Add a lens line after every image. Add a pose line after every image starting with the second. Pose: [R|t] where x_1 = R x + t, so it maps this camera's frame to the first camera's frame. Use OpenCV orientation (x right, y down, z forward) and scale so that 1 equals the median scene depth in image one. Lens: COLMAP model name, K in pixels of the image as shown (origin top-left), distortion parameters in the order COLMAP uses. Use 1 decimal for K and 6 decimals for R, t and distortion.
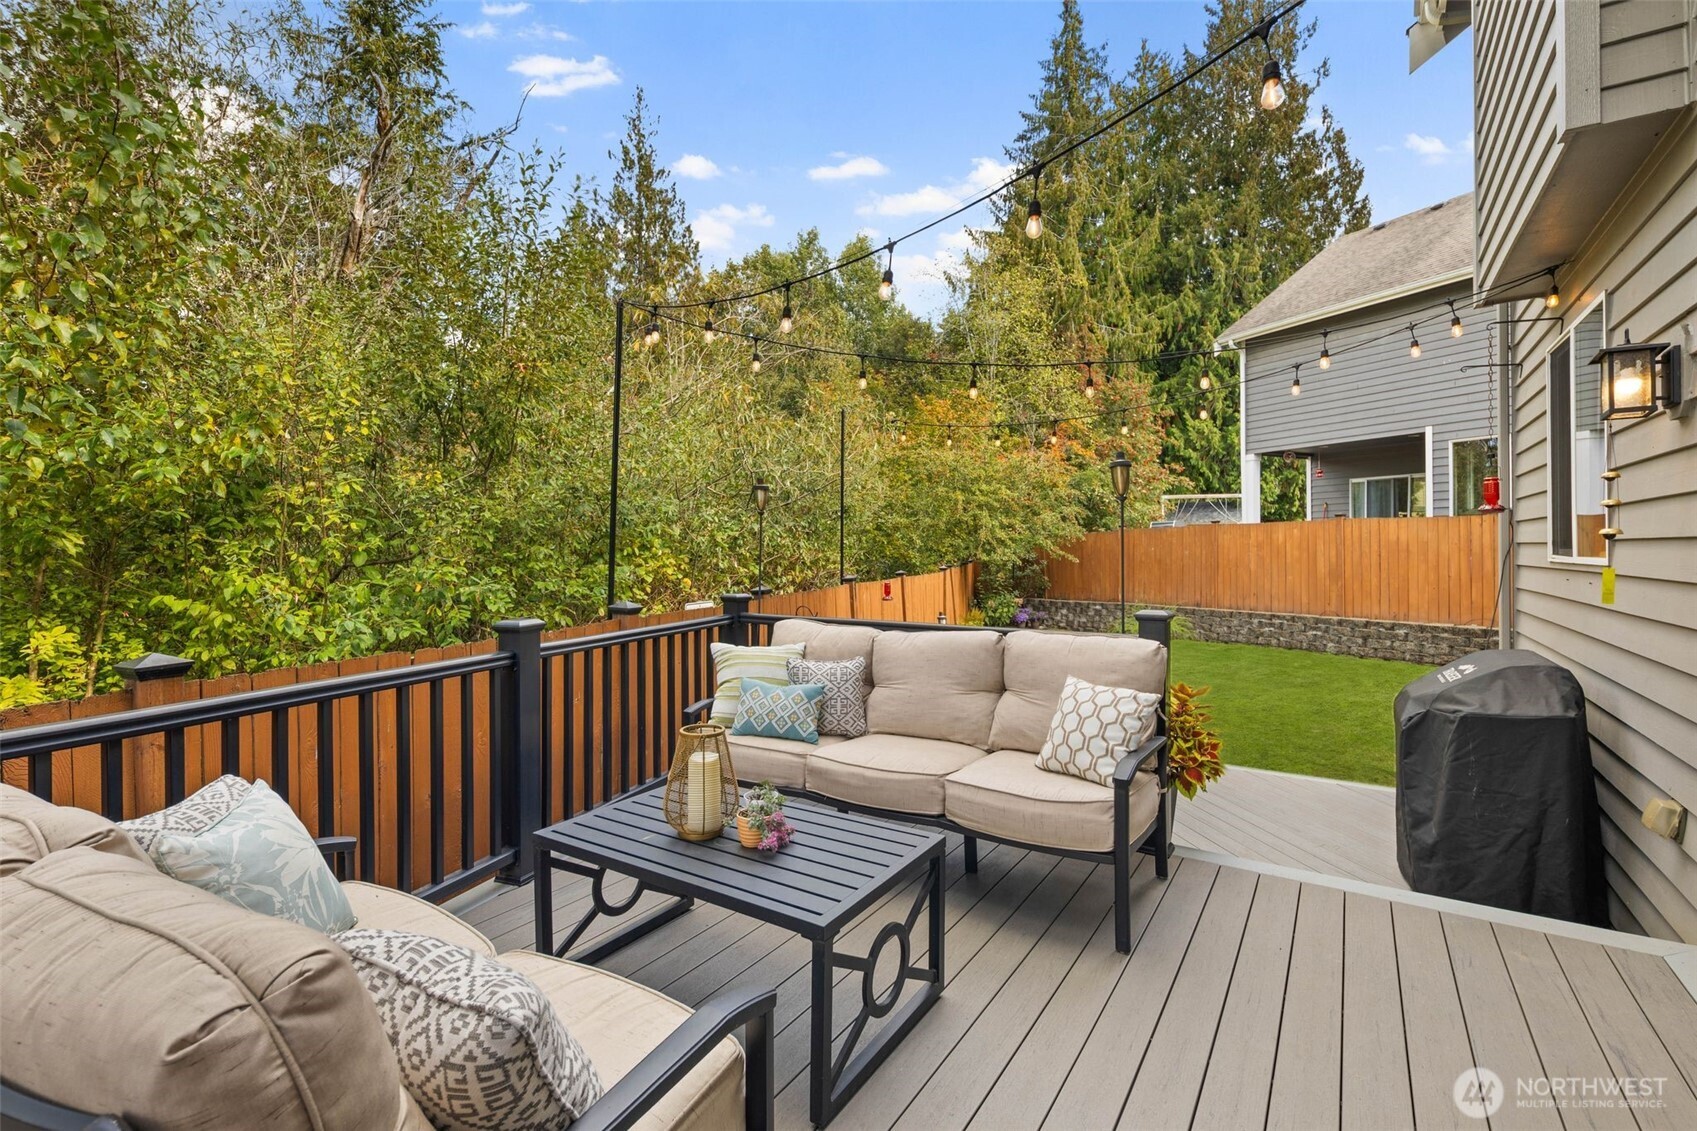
lens RADIAL K [[773.1, 0, 854.6], [0, 773.1, 560.7], [0, 0, 1]] dist [0.001132, -0.000800]
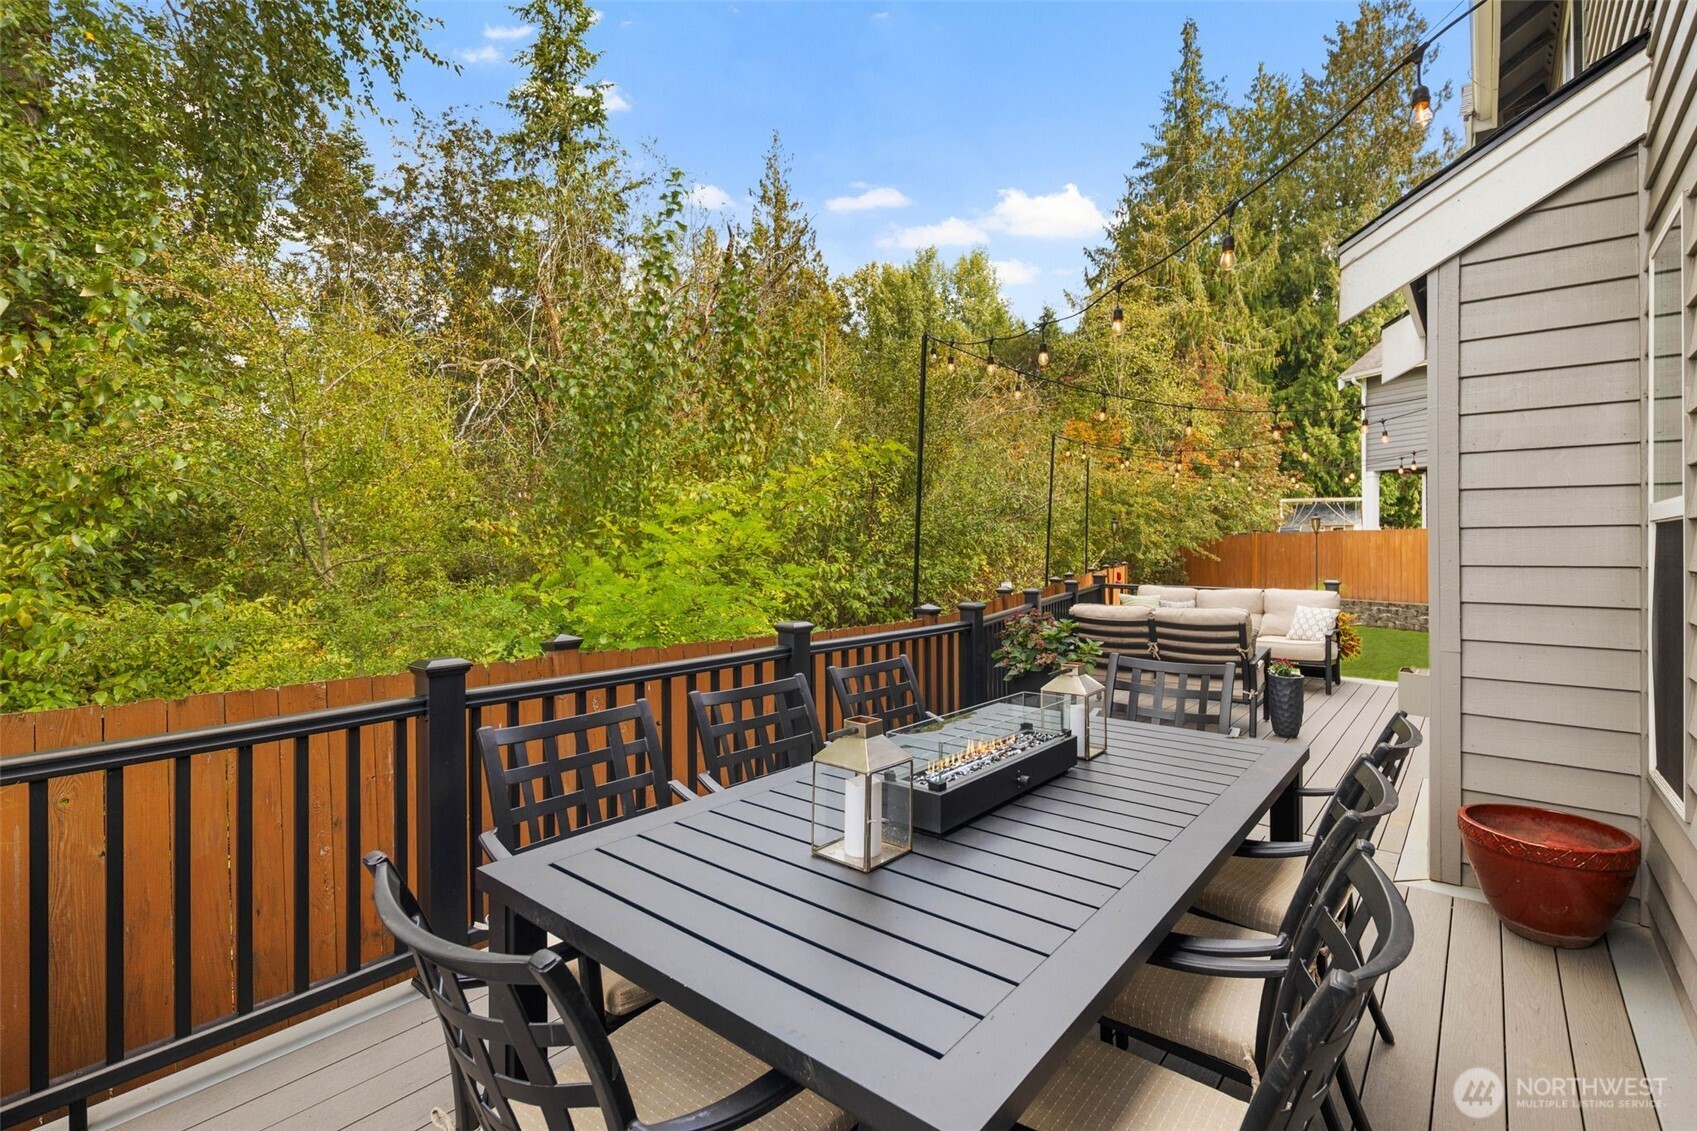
lens RADIAL K [[773.1, 0, 841.9], [0, 773.1, 554.5], [0, 0, 1]] dist [0.001132, -0.000800]
pose [[0.992350, 0.005503, -0.123332, -0.068006], [-0.006020, 0.999975, -0.003824, 0.000120], [0.123308, 0.004537, 0.992358, -0.129248]]
